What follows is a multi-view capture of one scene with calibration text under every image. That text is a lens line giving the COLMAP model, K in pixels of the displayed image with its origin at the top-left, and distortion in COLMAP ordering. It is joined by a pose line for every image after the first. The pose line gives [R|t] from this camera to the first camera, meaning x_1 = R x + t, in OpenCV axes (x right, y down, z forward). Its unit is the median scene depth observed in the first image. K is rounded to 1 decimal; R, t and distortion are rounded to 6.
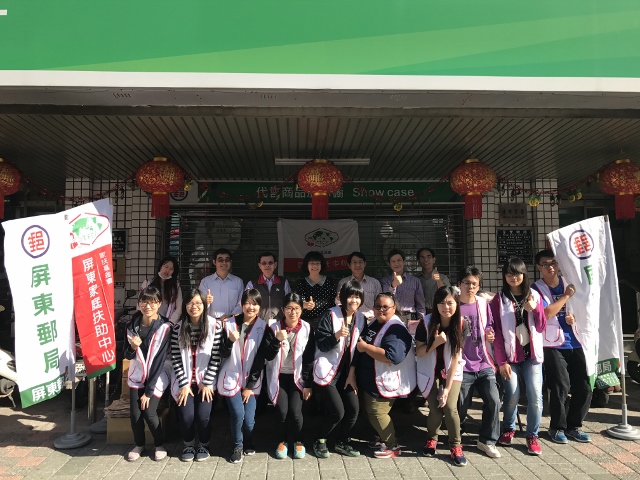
lens RADIAL K [[521.3, 0, 317.9], [0, 521.3, 240.8], [0, 0, 1]] dist [-0.001874, -0.003796]
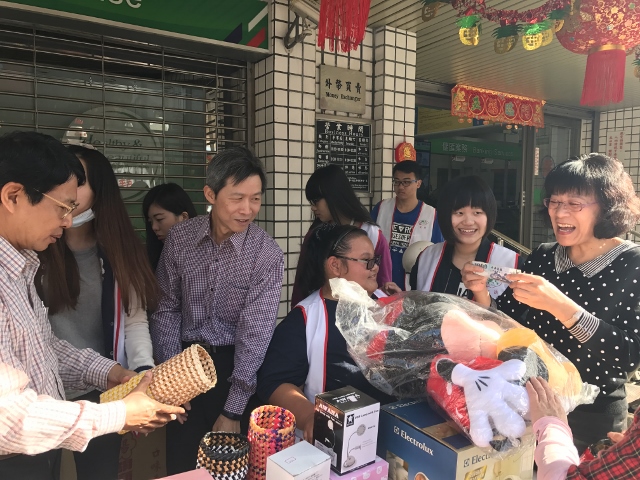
lens RADIAL K [[521.3, 0, 317.2], [0, 521.3, 240.0], [0, 0, 1]] dist [-0.001874, -0.003796]
pose [[0.855010, -0.025066, 0.518006, 0.089396], [-0.050411, 0.990084, 0.131118, 0.026878], [-0.516156, -0.138221, 0.845268, 0.574828]]
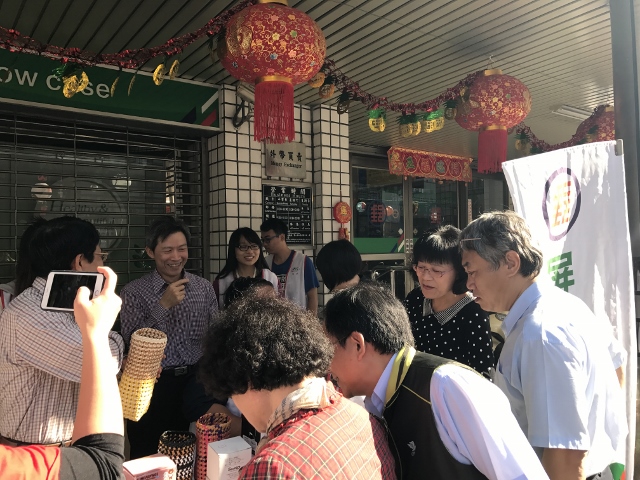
lens RADIAL K [[521.3, 0, 316.4], [0, 521.3, 242.8], [0, 0, 1]] dist [-0.001874, -0.003796]
pose [[0.817787, -0.001736, 0.575519, 0.067038], [-0.029259, 0.998577, 0.044587, 0.014899], [-0.574777, -0.053302, 0.816572, 0.505881]]
